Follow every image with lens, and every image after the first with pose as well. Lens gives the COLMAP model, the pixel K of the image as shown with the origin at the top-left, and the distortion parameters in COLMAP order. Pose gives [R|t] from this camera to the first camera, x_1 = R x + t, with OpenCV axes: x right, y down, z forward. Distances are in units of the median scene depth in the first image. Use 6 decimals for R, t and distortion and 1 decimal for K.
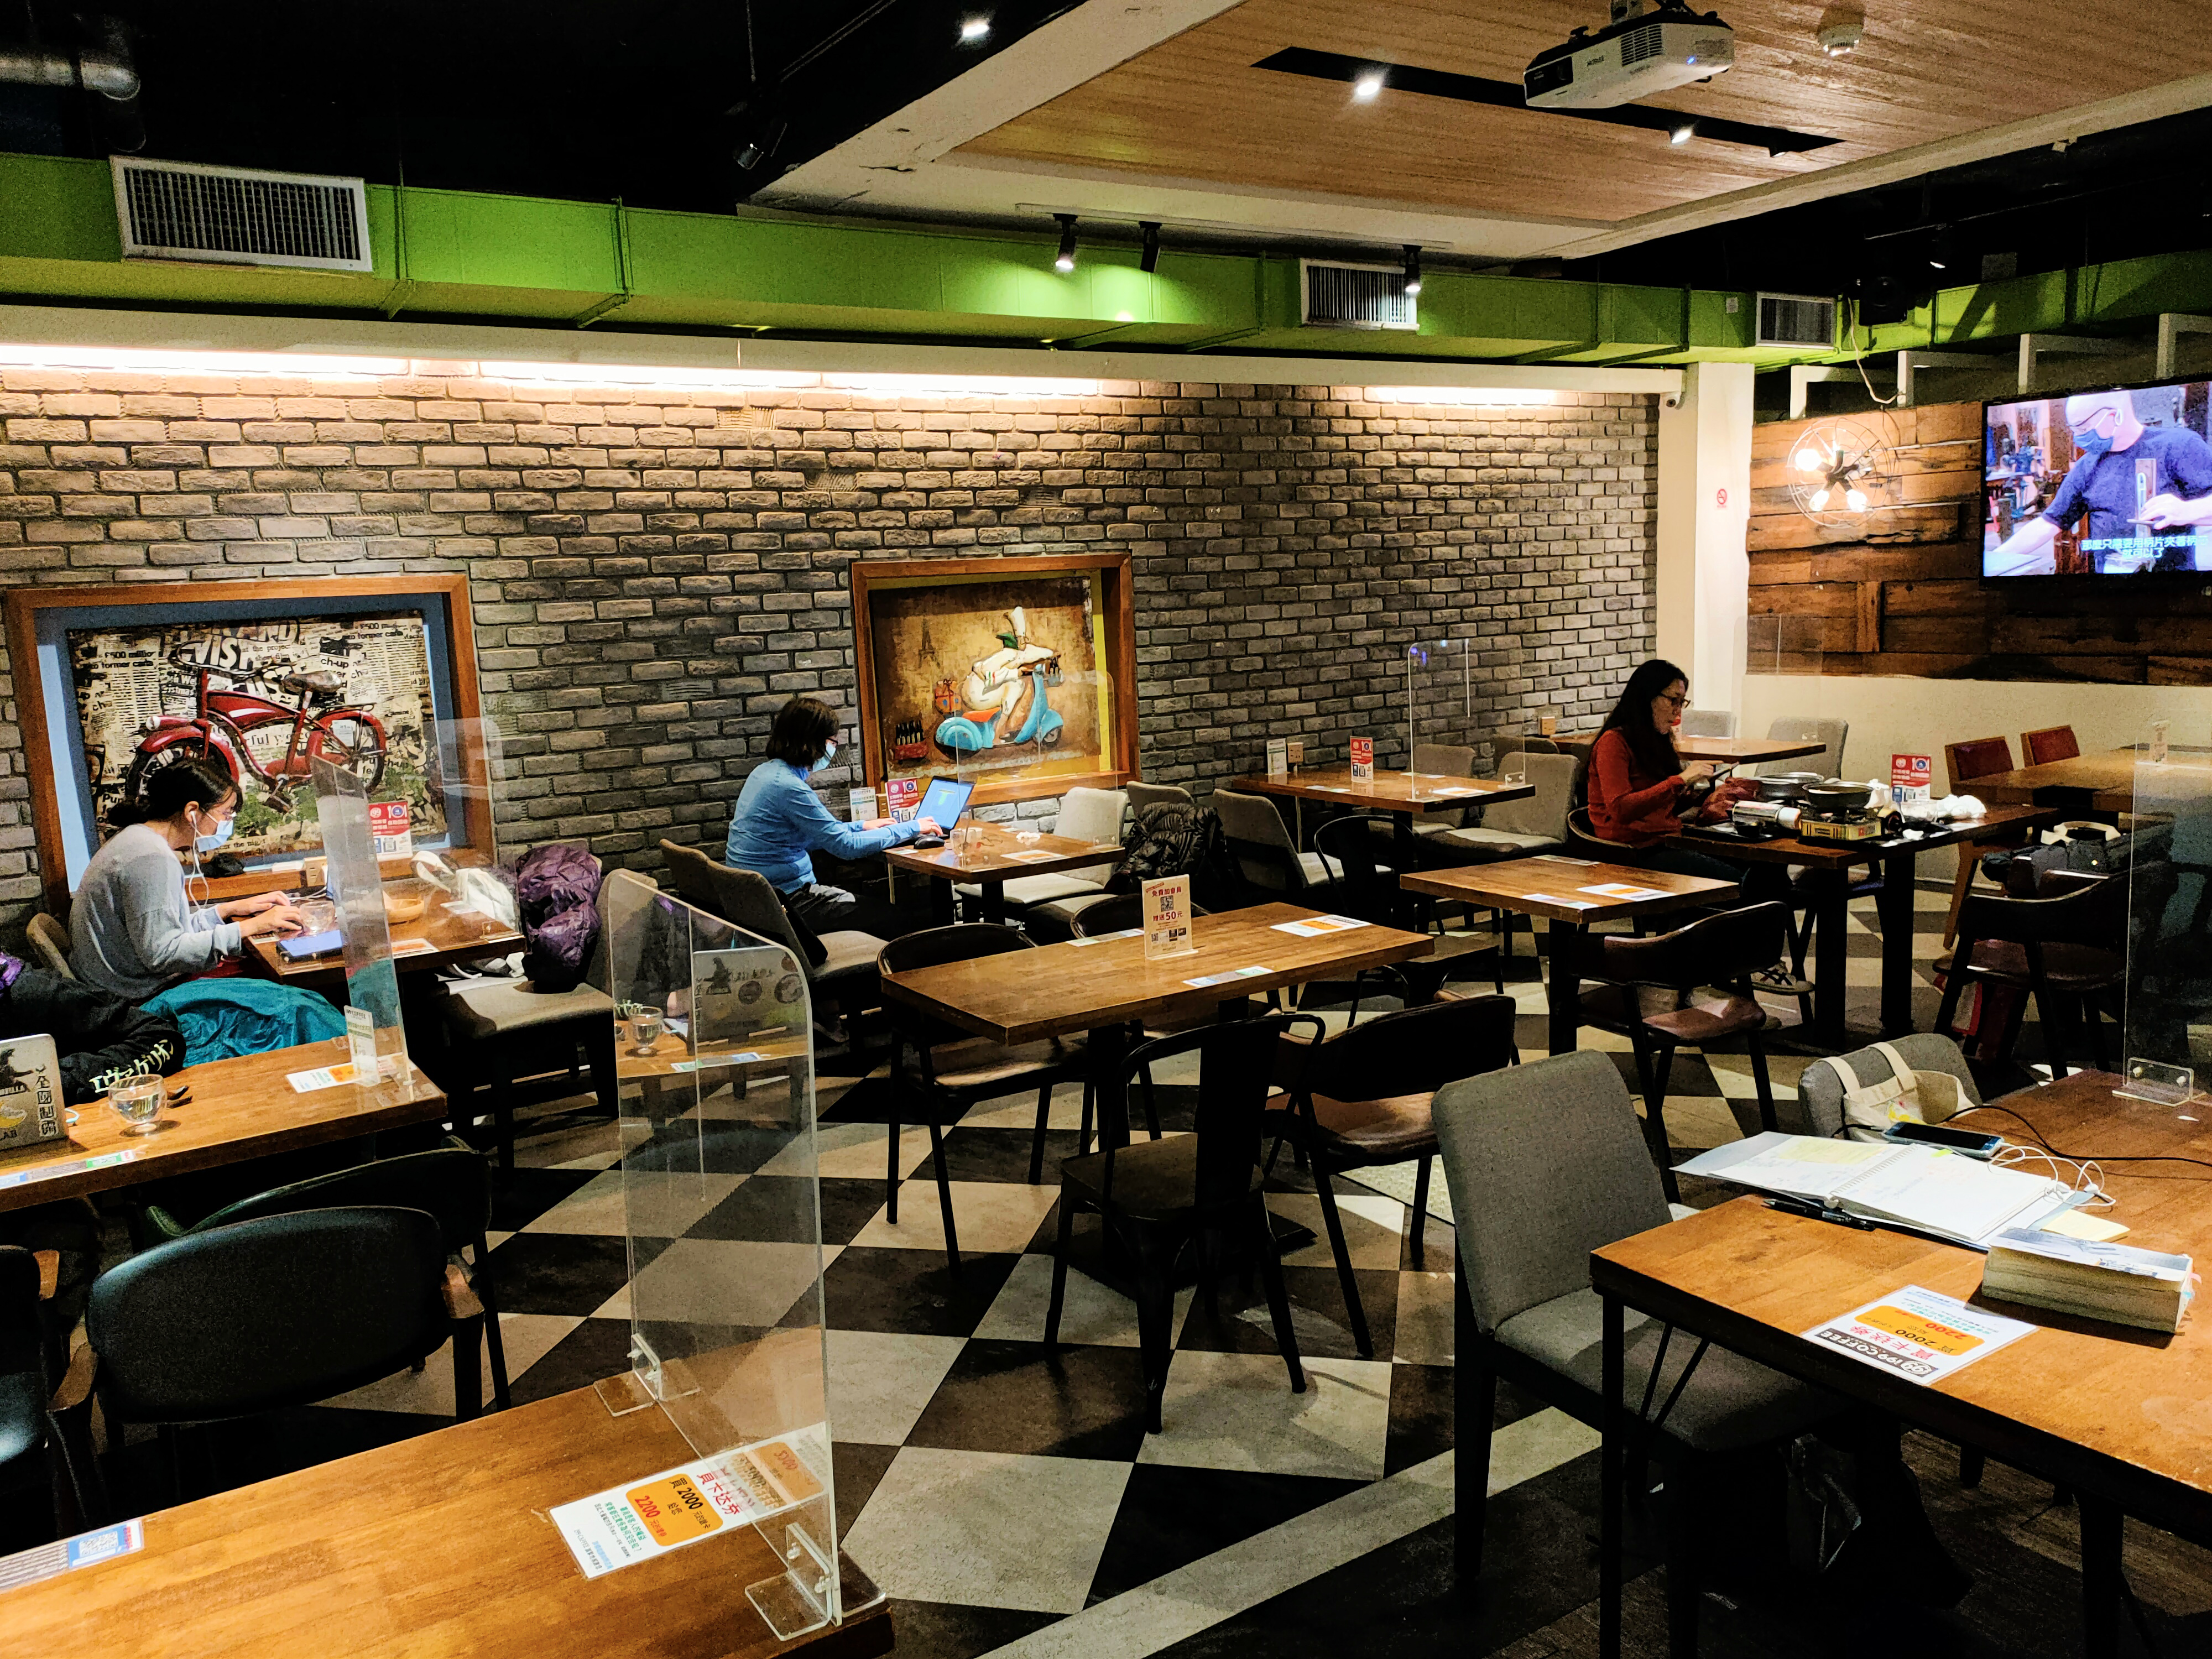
lens RADIAL K [[1666.2, 0, 1131.5], [0, 1666.2, 829.4], [0, 0, 1]] dist [0.088259, -0.084973]
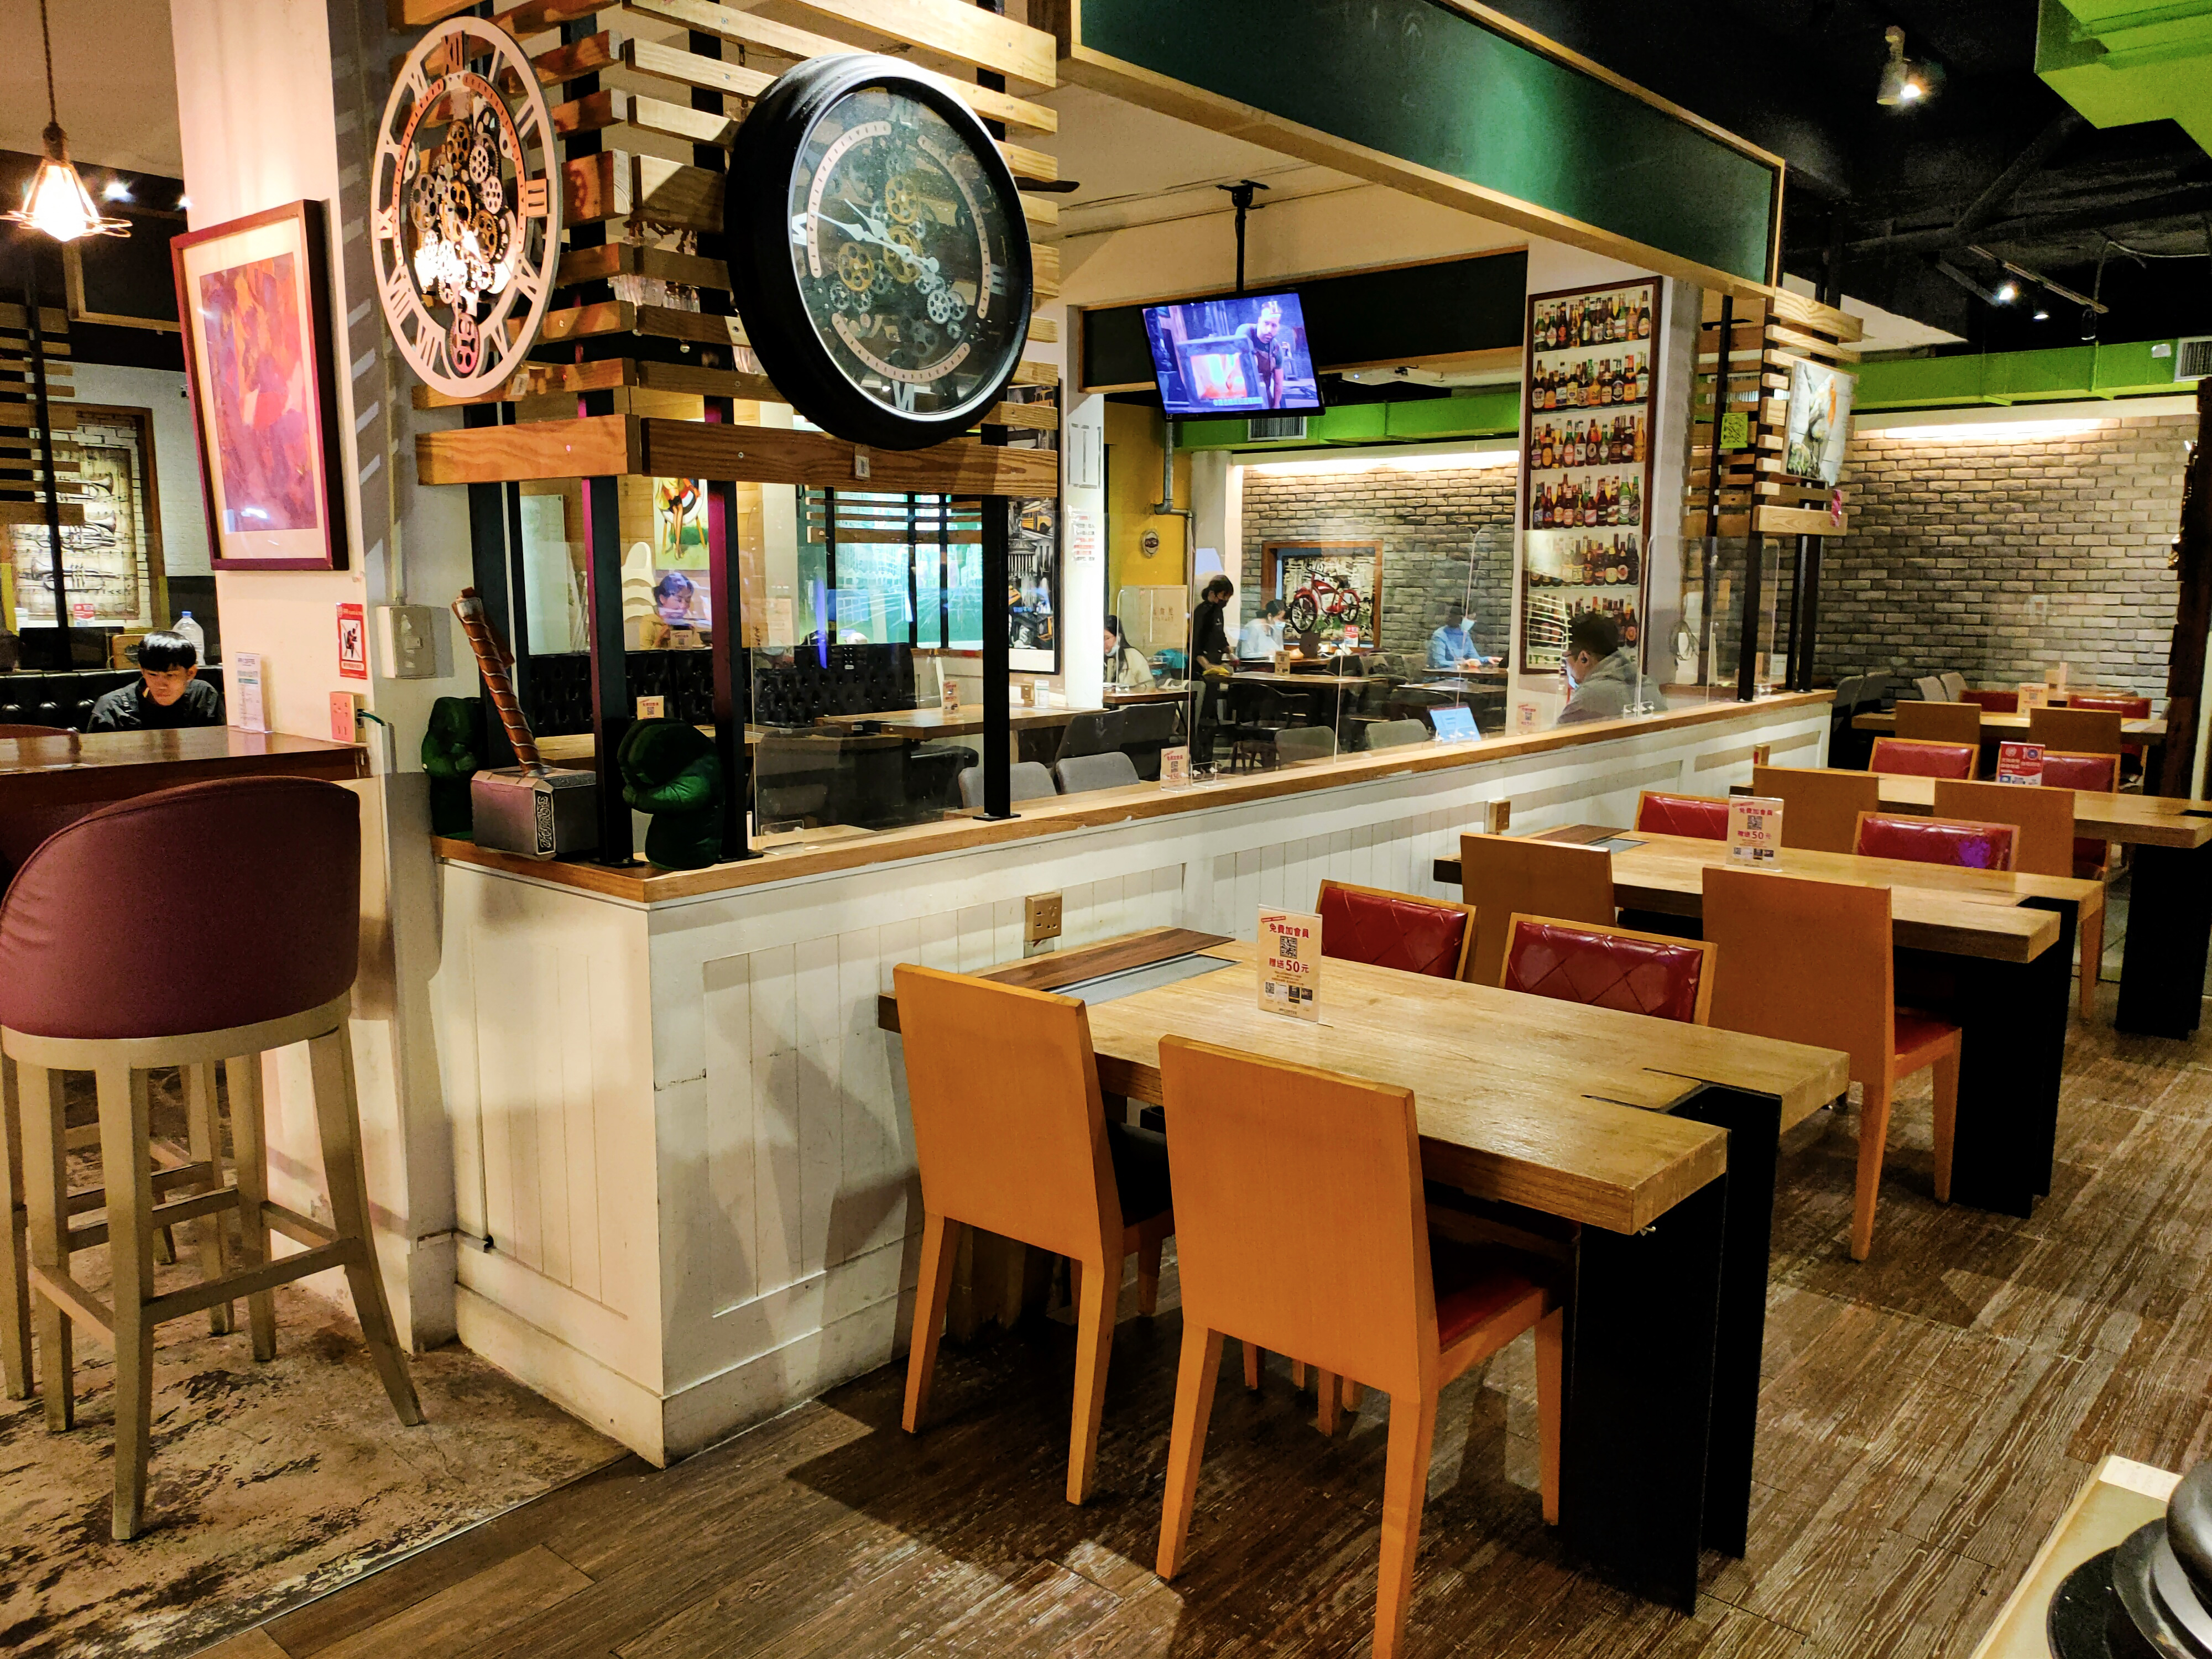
lens RADIAL K [[1666.2, 0, 1131.5], [0, 1666.2, 829.4], [0, 0, 1]] dist [0.088259, -0.084973]
pose [[0.271177, 0.193184, -0.942944, 1.839823], [-0.162899, 0.974731, 0.152849, -0.044253], [0.948645, 0.112156, 0.295794, -0.068691]]
